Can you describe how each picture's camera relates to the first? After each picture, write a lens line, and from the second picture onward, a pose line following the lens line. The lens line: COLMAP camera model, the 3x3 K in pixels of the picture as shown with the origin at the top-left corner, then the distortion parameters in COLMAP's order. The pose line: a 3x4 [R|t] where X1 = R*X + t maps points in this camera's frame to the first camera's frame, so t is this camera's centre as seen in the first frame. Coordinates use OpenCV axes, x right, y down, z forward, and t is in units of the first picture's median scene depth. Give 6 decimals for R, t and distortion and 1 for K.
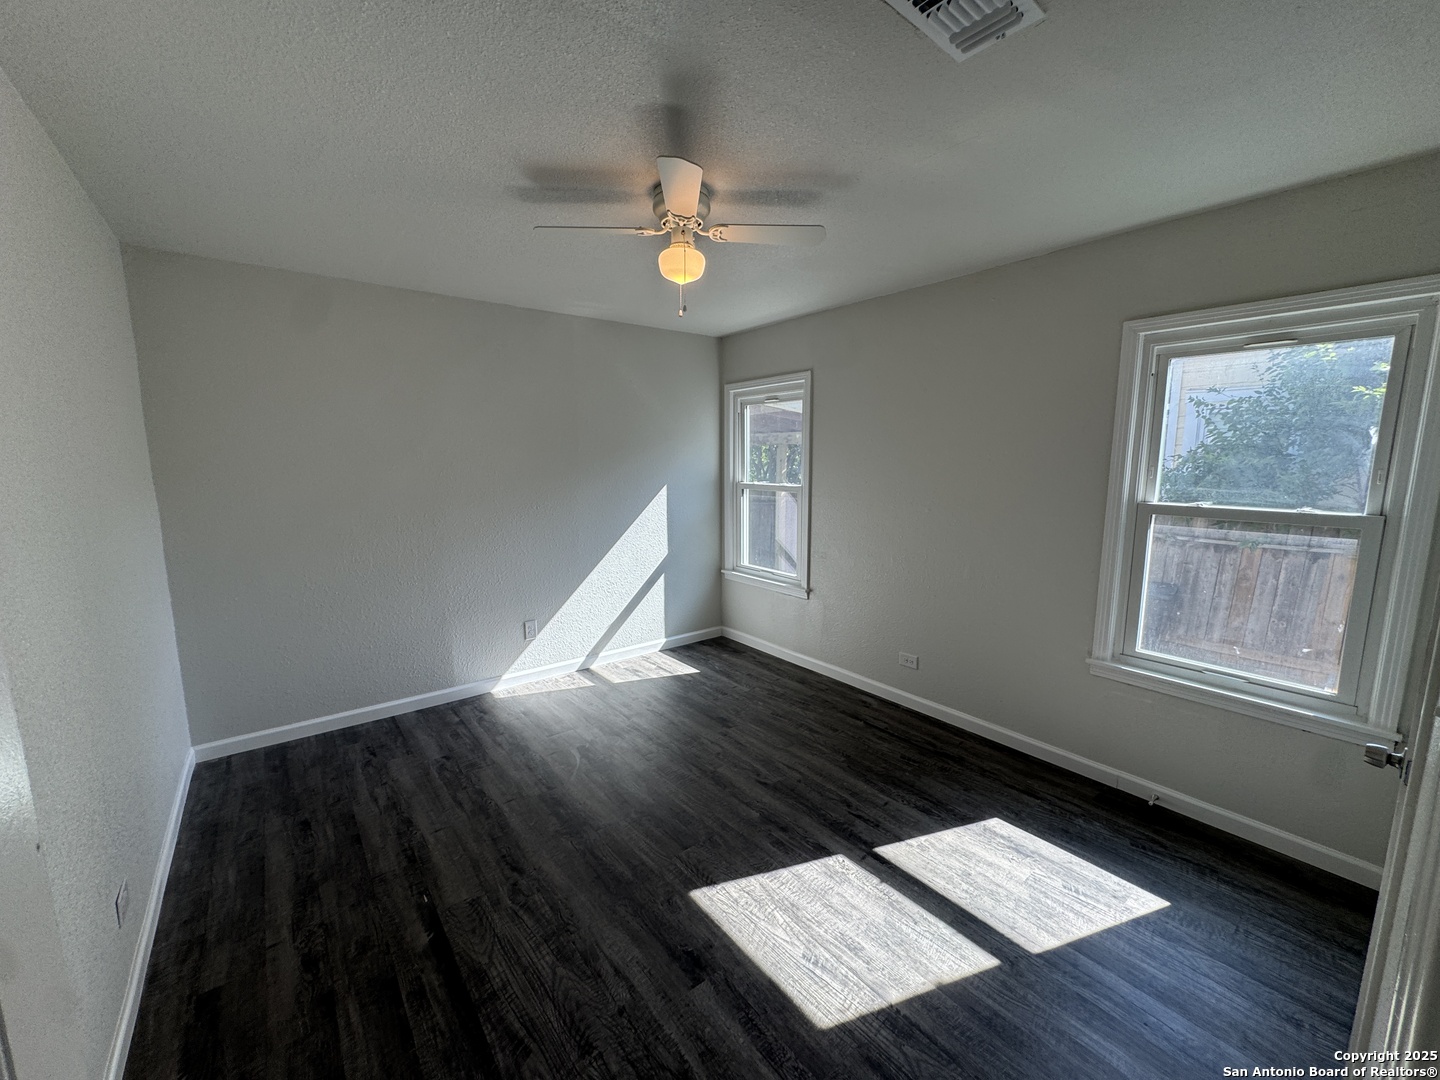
lens RADIAL K [[575.9, 0, 731.9], [0, 575.9, 540.0], [0, 0, 1]] dist [-0.006258, 0.000814]
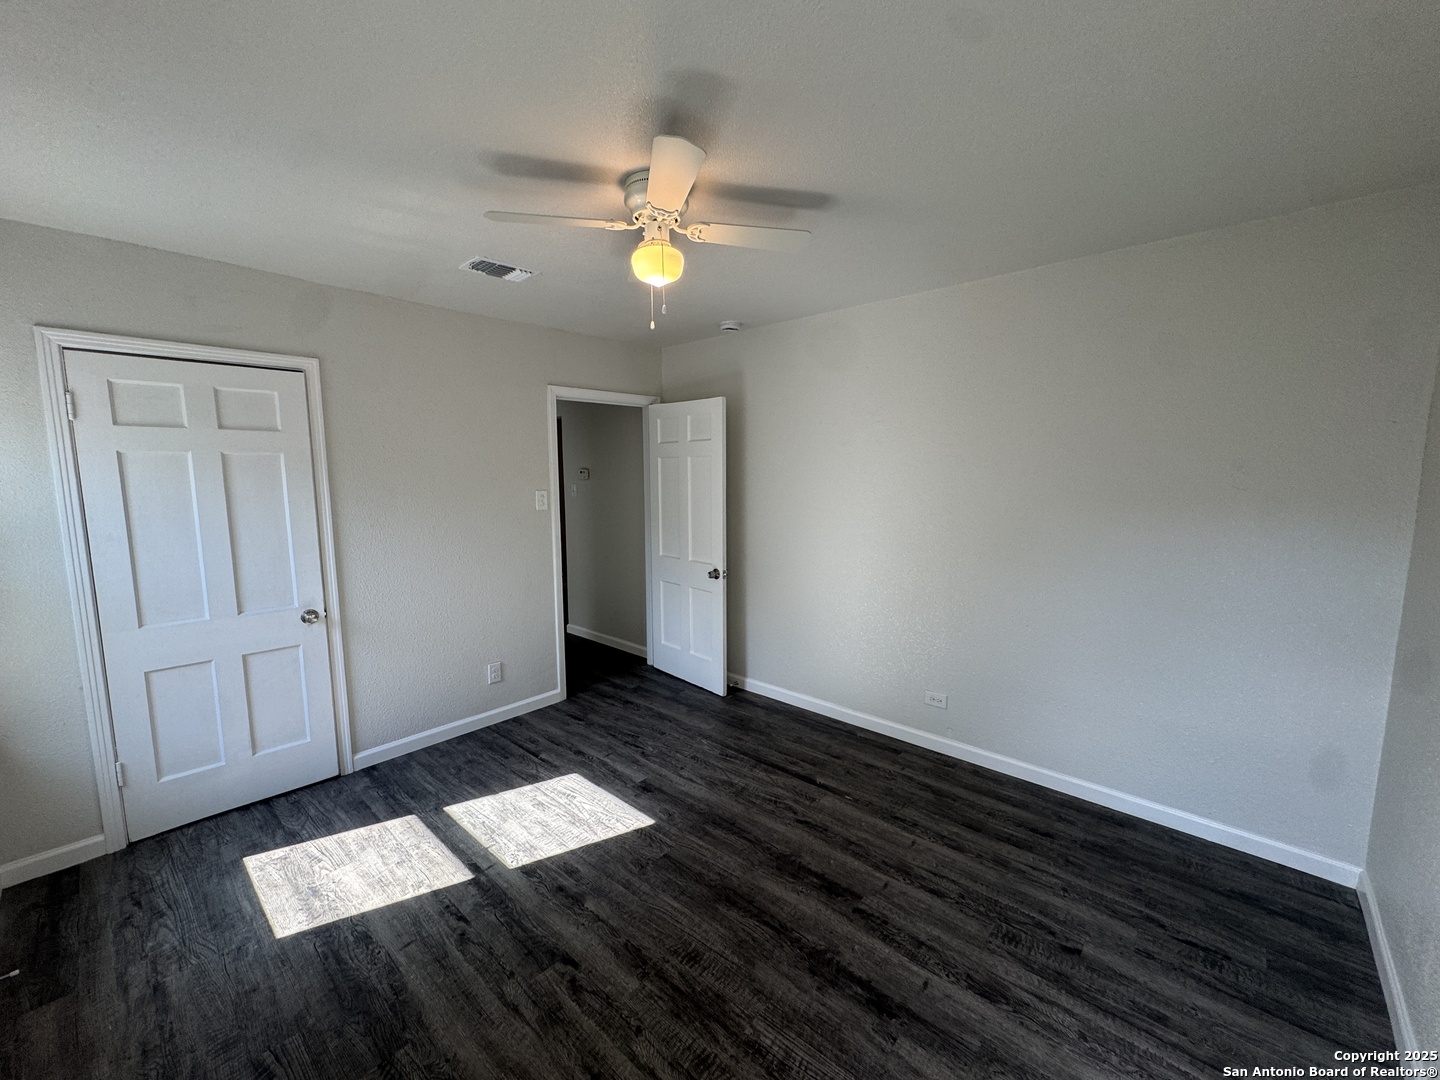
lens RADIAL K [[575.9, 0, 718.4], [0, 575.9, 533.1], [0, 0, 1]] dist [-0.006258, 0.000814]
pose [[-0.989537, 0.021986, -0.142593, -0.042582], [-0.014639, 0.967920, 0.250832, -0.295662], [0.143533, 0.250295, -0.957471, 1.936913]]
